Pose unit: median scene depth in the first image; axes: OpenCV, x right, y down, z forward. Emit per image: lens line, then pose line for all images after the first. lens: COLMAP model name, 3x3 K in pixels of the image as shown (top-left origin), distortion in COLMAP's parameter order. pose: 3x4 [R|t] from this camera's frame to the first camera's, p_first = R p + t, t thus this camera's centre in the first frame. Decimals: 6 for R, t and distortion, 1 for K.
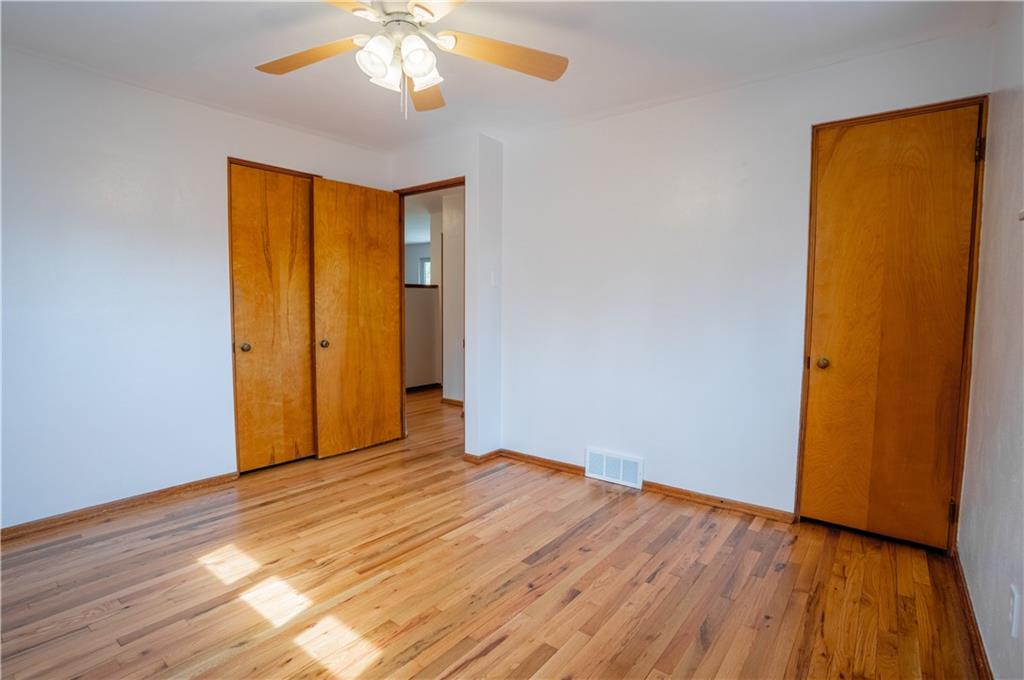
lens RADIAL K [[499.2, 0, 512.0], [0, 499.2, 340.0], [0, 0, 1]] dist [-0.084495, 0.039473]
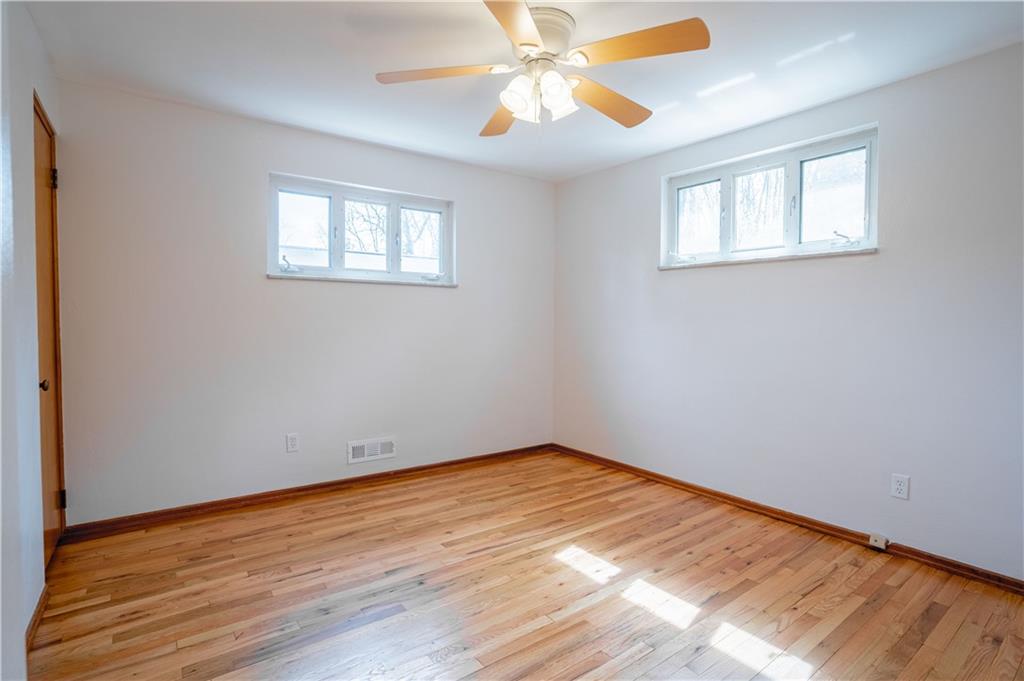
lens RADIAL K [[499.2, 0, 512.0], [0, 499.2, 340.5], [0, 0, 1]] dist [-0.084495, 0.039473]
pose [[-0.962941, -0.025128, 0.268538, -0.452922], [0.005382, 0.993662, 0.112278, -0.148846], [-0.269657, 0.109563, -0.956703, 2.040232]]
